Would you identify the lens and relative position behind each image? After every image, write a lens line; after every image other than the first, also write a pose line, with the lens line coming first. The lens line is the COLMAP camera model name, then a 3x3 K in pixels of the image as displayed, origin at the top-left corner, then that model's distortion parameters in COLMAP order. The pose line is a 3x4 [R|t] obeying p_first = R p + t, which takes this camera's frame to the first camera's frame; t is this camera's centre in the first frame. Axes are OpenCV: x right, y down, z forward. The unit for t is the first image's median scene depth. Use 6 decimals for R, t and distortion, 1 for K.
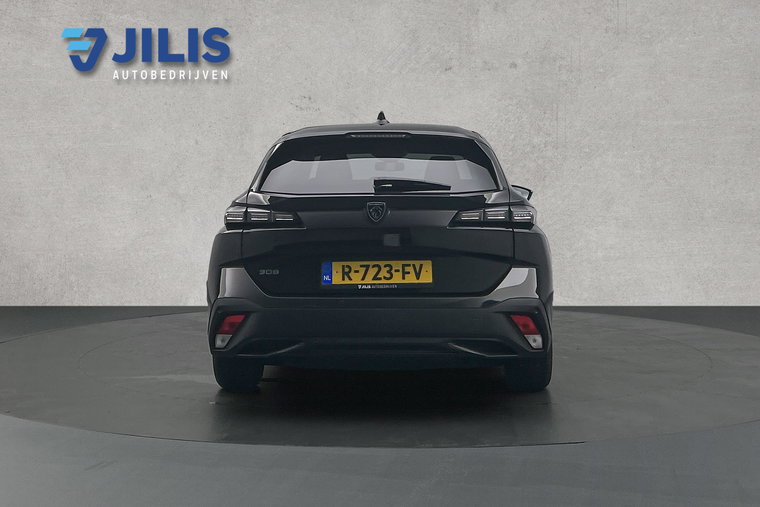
lens RADIAL K [[597.1, 0, 380.2], [0, 597.1, 253.5], [0, 0, 1]] dist [-0.010372, 0.006779]
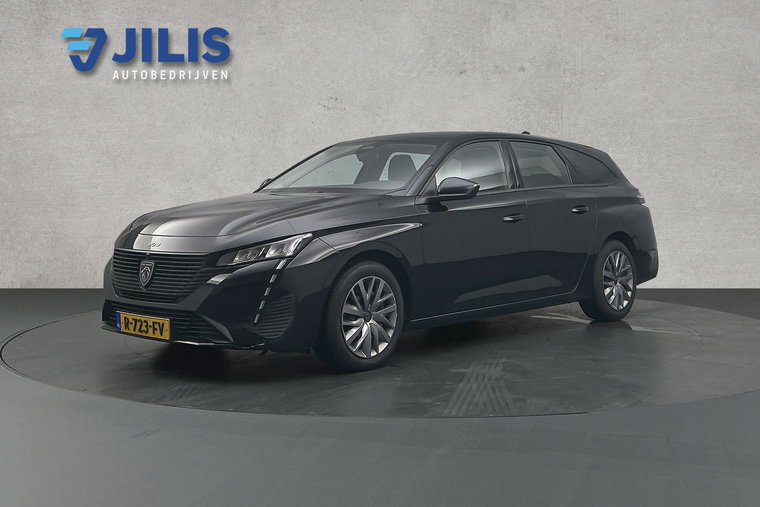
lens RADIAL K [[597.1, 0, 380.1], [0, 597.1, 253.2], [0, 0, 1]] dist [-0.010372, 0.006779]
pose [[1.000000, 0.000023, -0.000377, -0.037176], [-0.000023, 1.000000, 0.000340, 0.023075], [0.000377, -0.000340, 1.000000, -0.097465]]
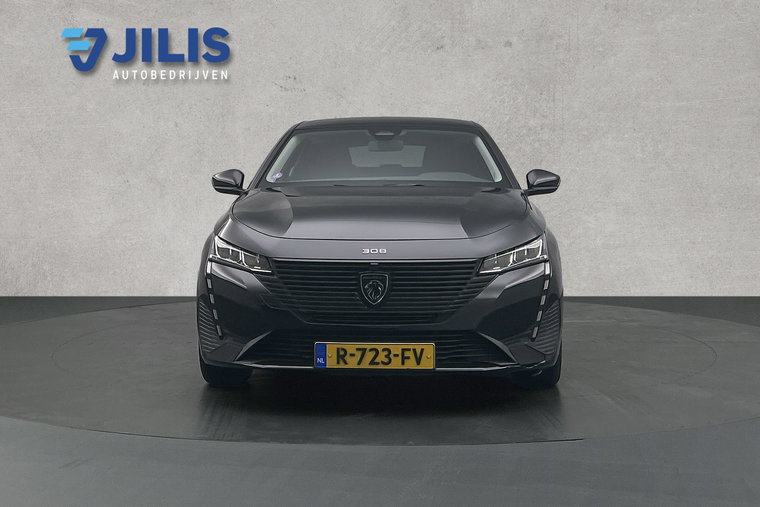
lens RADIAL K [[597.1, 0, 380.2], [0, 597.1, 253.3], [0, 0, 1]] dist [-0.010372, 0.006779]
pose [[1.000000, -0.000006, 0.000237, 0.018319], [0.000006, 1.000000, -0.000212, 0.019487], [-0.000237, 0.000212, 1.000000, 0.046491]]
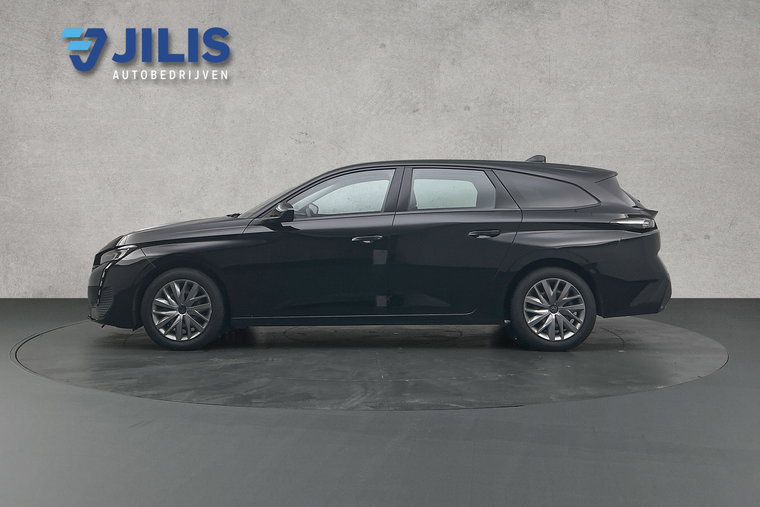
lens RADIAL K [[597.1, 0, 379.8], [0, 597.1, 253.1], [0, 0, 1]] dist [-0.010372, 0.006779]
pose [[1.000000, 0.000001, -0.000673, 0.038776], [-0.000001, 1.000000, -0.000897, -0.006204], [0.000673, 0.000897, 0.999999, -0.266801]]
